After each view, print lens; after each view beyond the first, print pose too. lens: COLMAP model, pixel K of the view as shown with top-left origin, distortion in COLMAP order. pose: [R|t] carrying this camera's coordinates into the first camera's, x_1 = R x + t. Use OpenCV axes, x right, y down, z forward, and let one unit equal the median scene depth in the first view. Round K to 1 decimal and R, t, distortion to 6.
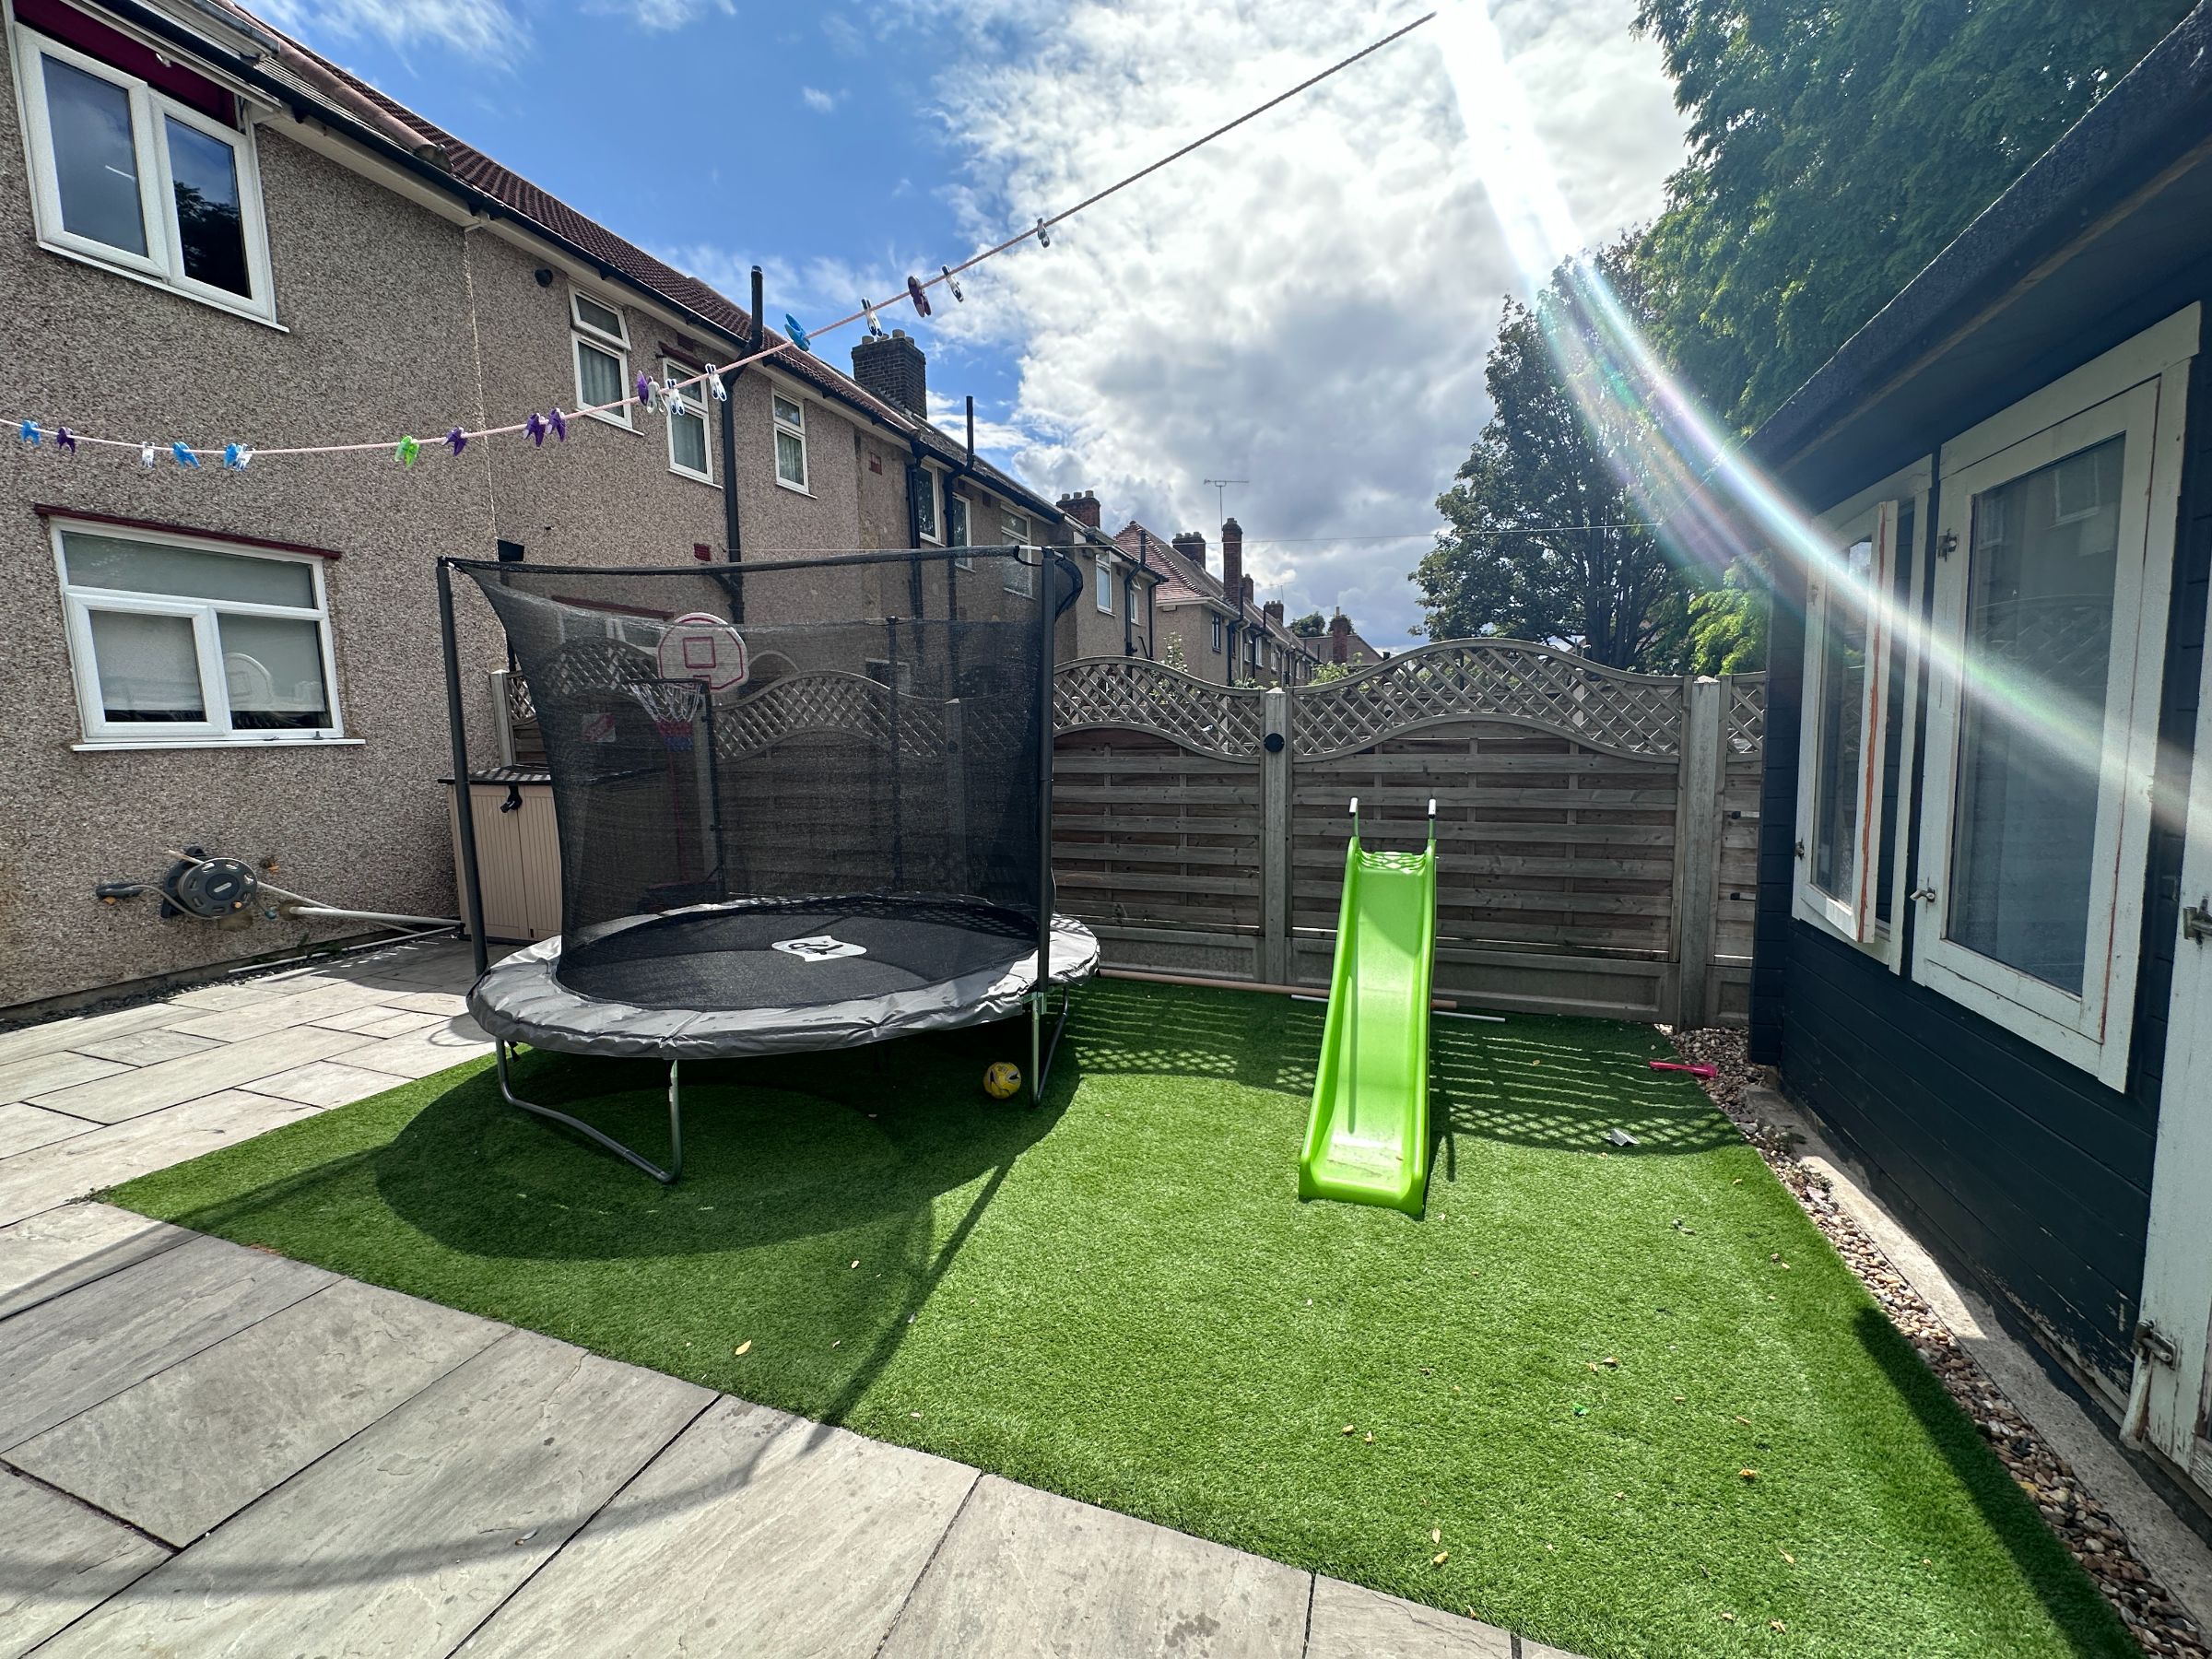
lens RADIAL K [[884.6, 0, 1105.9], [0, 884.6, 823.9], [0, 0, 1]] dist [-0.002590, 0.000748]
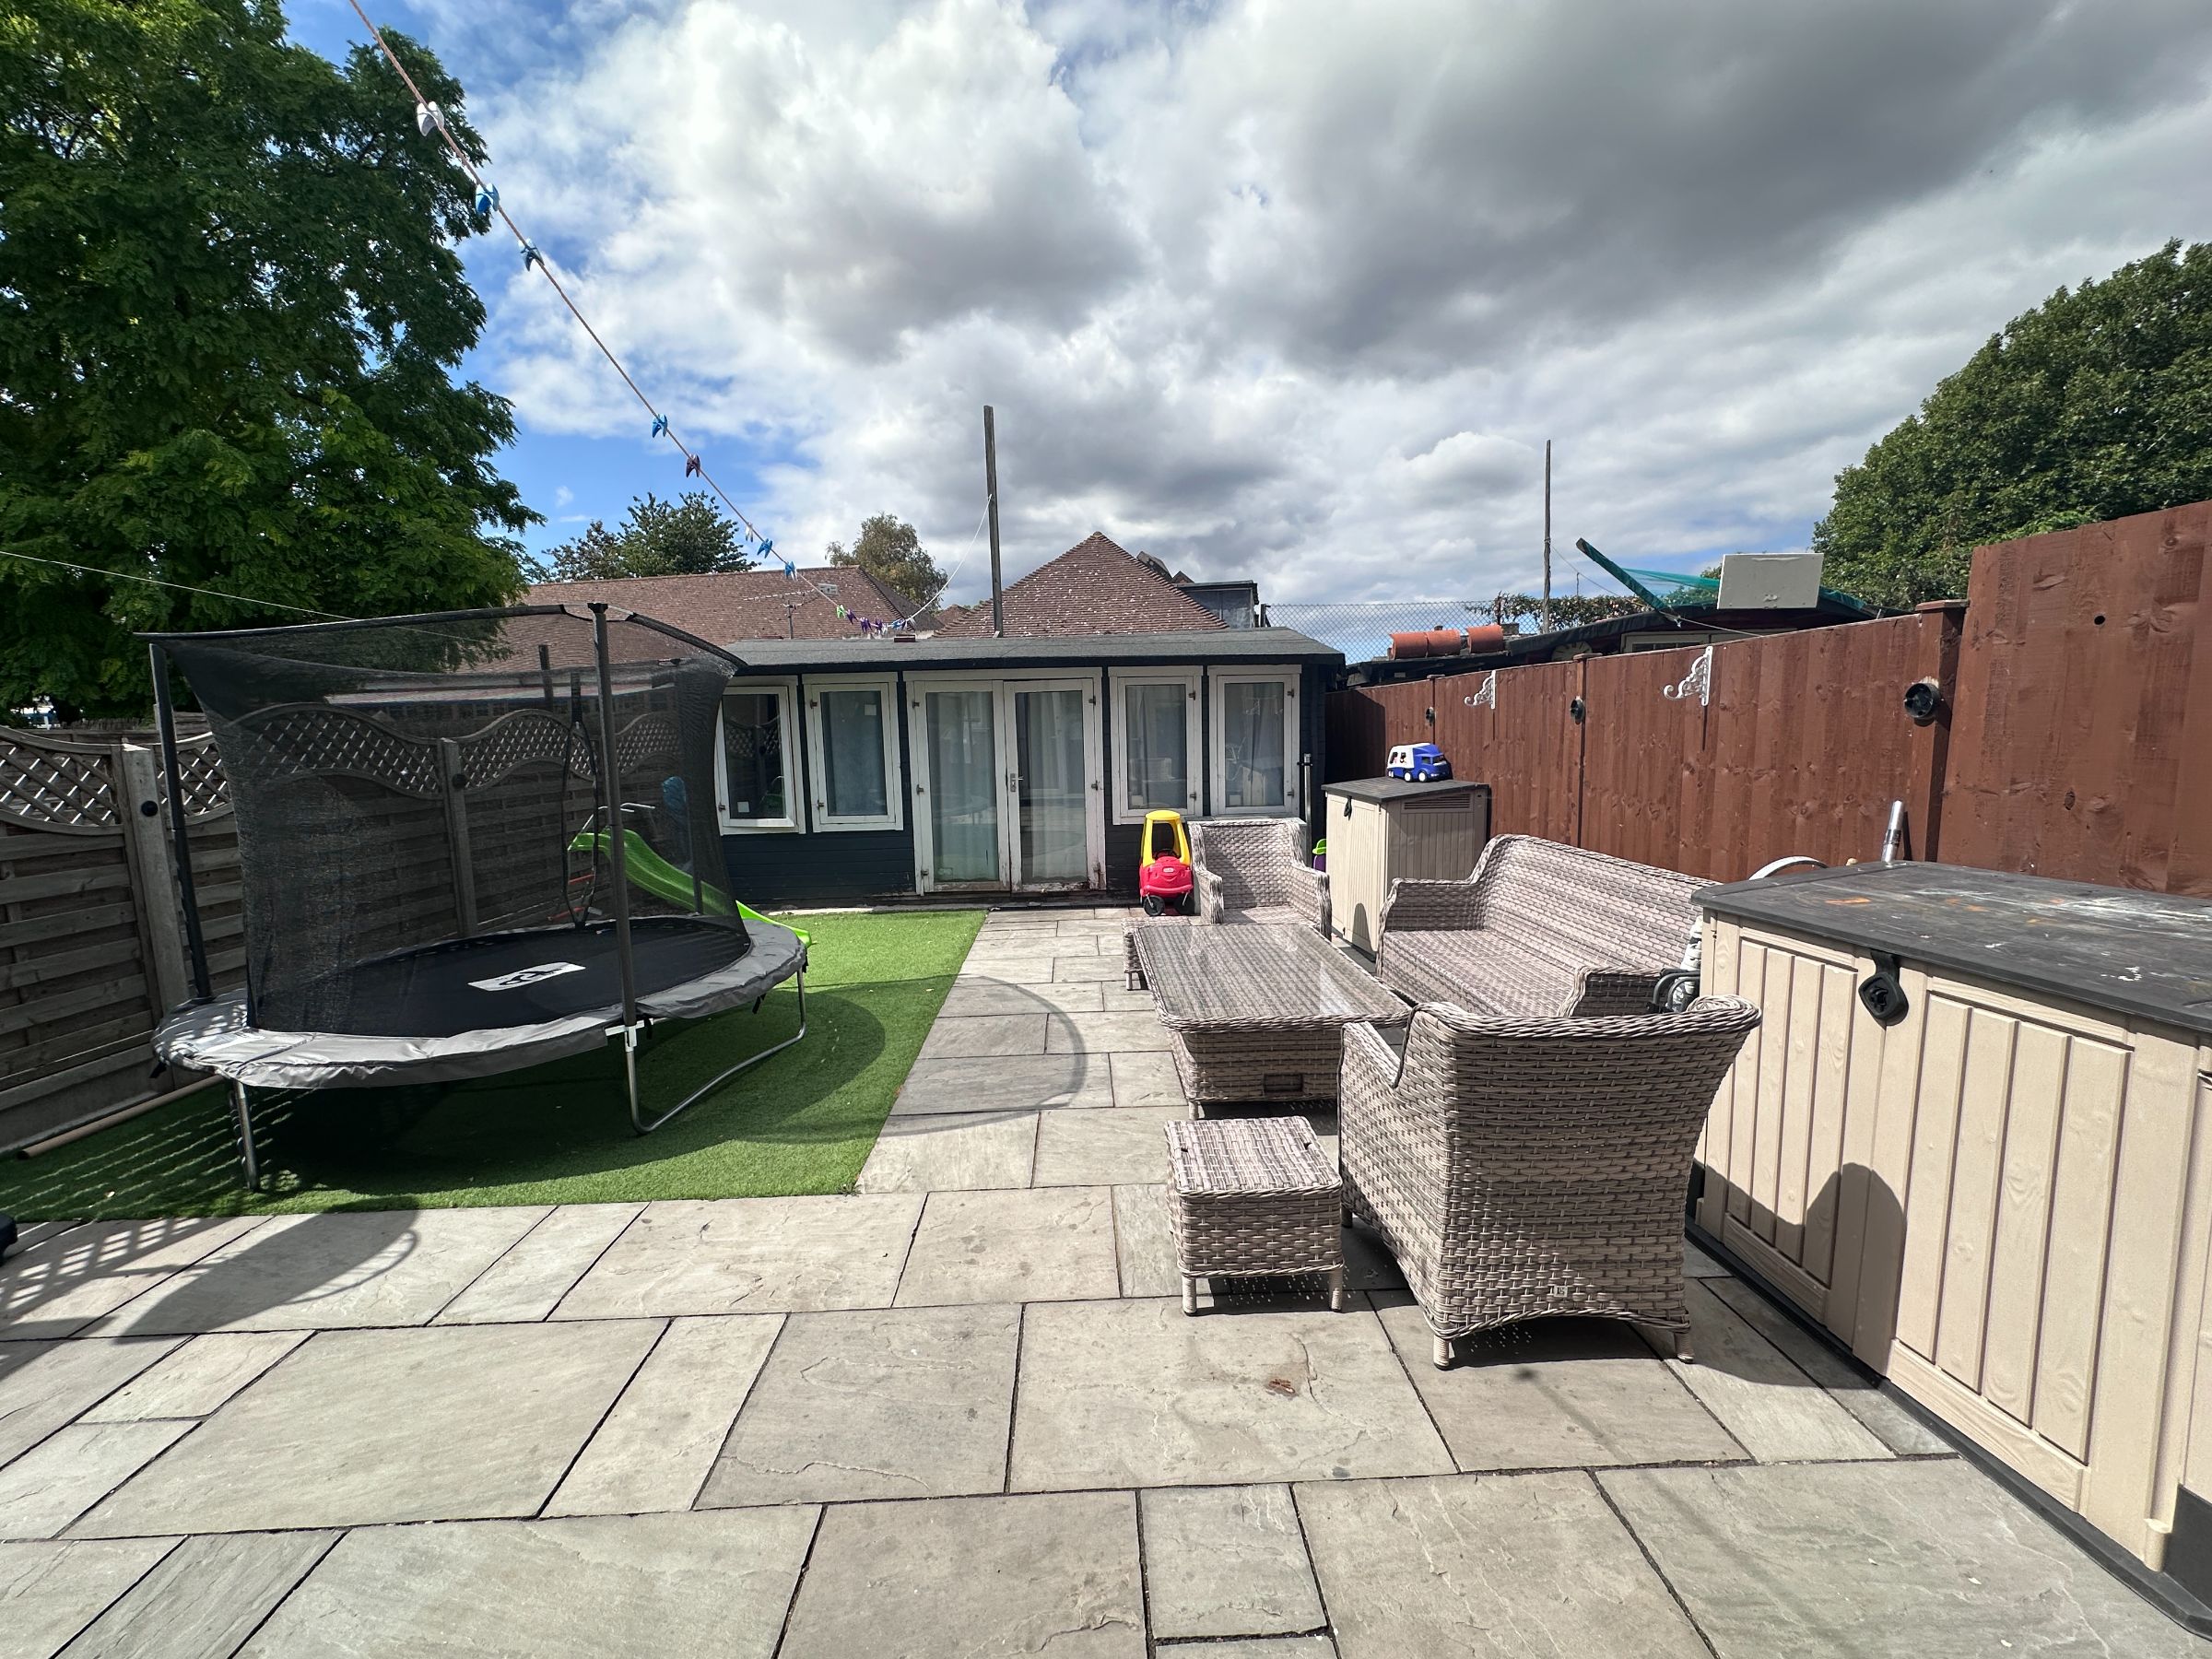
lens RADIAL K [[884.6, 0, 1102.7], [0, 884.6, 828.7], [0, 0, 1]] dist [-0.002590, 0.000748]
pose [[-0.361113, -0.080852, 0.929010, -1.876732], [0.131065, 0.981945, 0.136405, -0.107784], [-0.923266, 0.171018, -0.343996, 0.841128]]
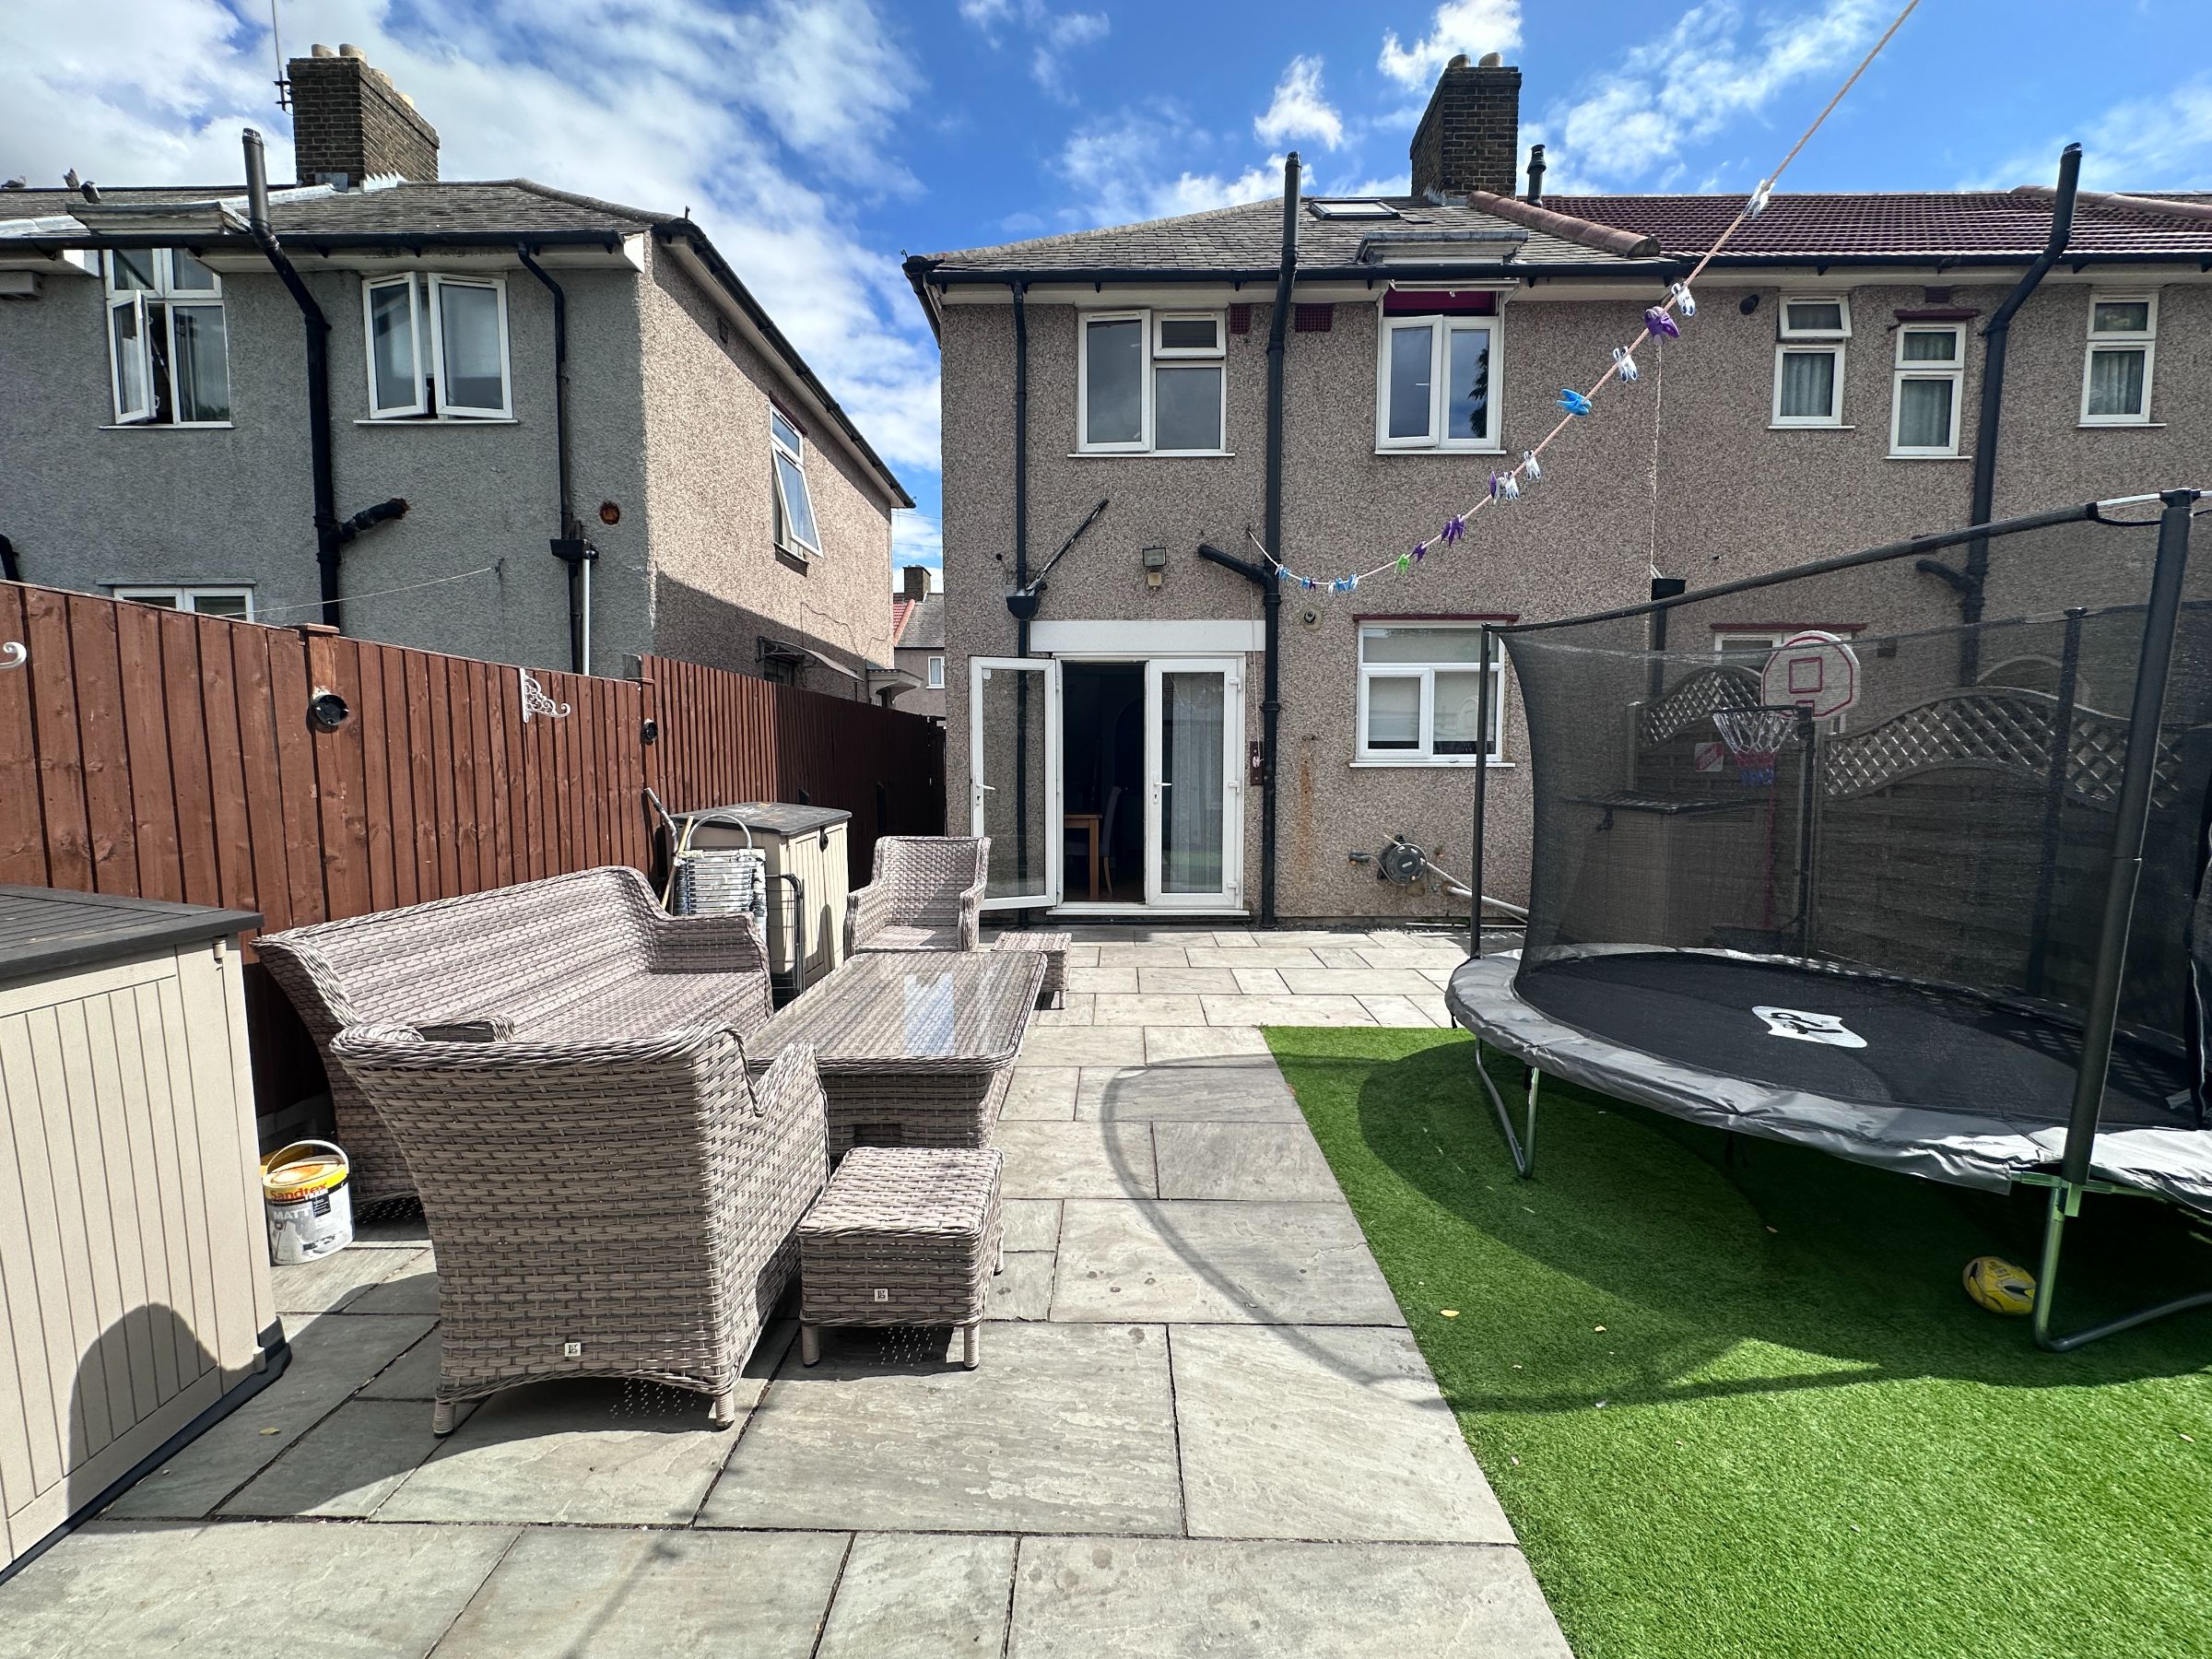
lens RADIAL K [[884.6, 0, 1103.8], [0, 884.6, 821.9], [0, 0, 1]] dist [-0.002590, 0.000748]
pose [[0.316273, 0.086230, -0.944741, 0.290812], [-0.111298, 0.992356, 0.053316, -0.026938], [0.942117, 0.088285, 0.323452, 0.099151]]
